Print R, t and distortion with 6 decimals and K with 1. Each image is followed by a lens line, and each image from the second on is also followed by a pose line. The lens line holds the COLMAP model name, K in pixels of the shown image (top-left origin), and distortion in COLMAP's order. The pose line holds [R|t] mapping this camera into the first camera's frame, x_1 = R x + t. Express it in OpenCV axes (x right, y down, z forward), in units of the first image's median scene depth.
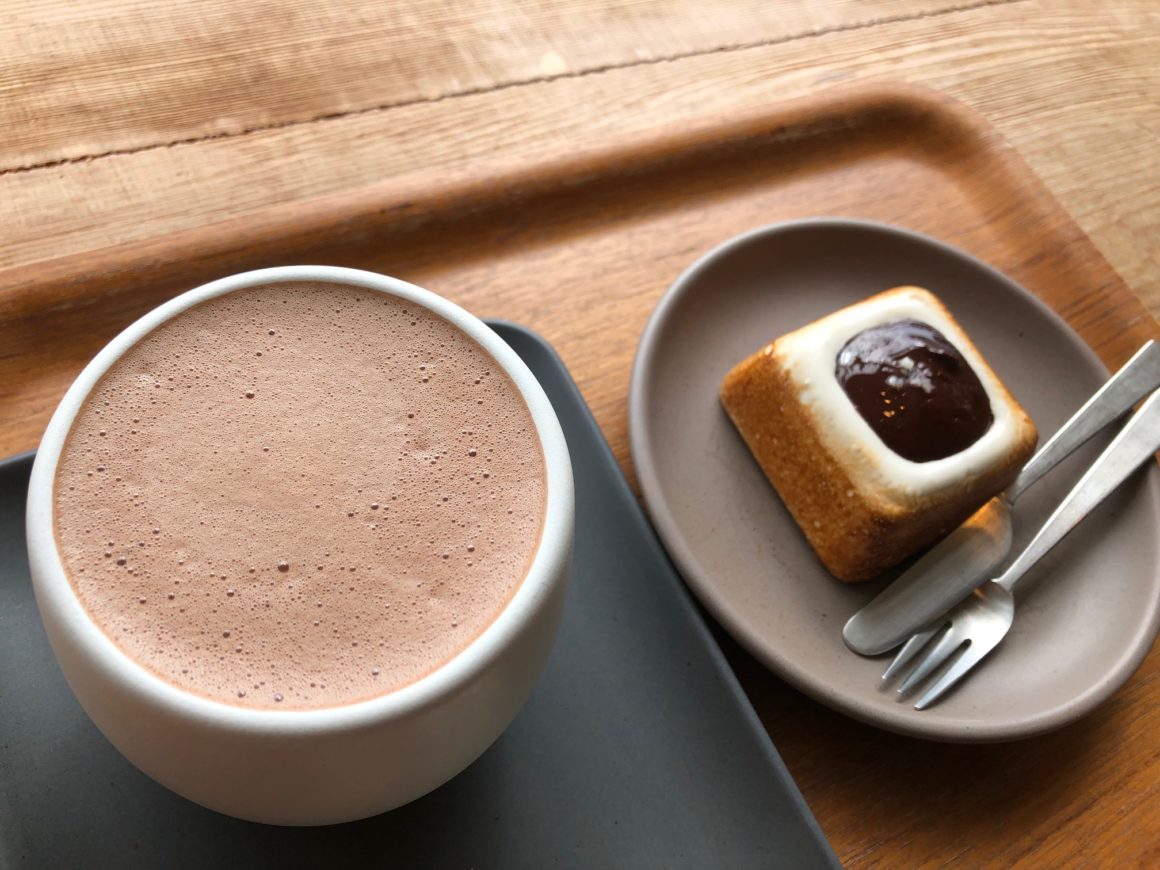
lens RADIAL K [[940.0, 0, 580.0], [0, 940.0, 435.0], [0, 0, 1]] dist [0.000392, -0.009988]
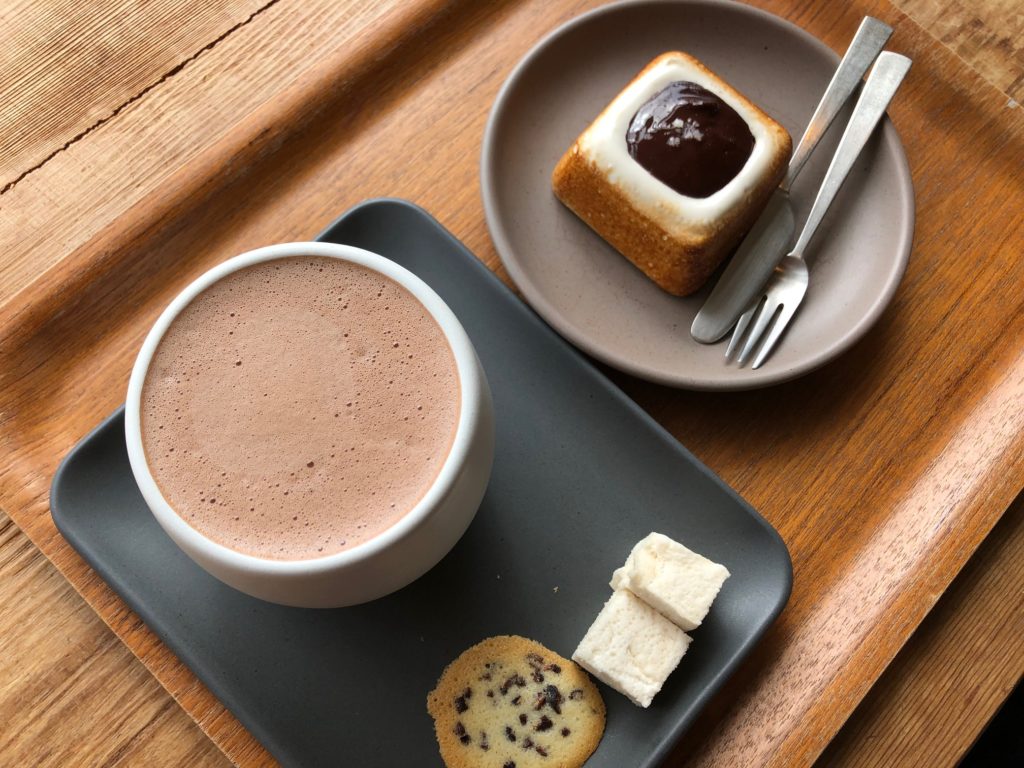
lens RADIAL K [[785.5, 0, 512.0], [0, 785.5, 384.0], [0, 0, 1]] dist [0.008922, -0.003523]
pose [[0.936821, -0.348371, -0.031697, 0.042037], [0.345241, 0.906182, 0.244220, -0.093729], [-0.056356, -0.239734, 0.969202, -0.121885]]
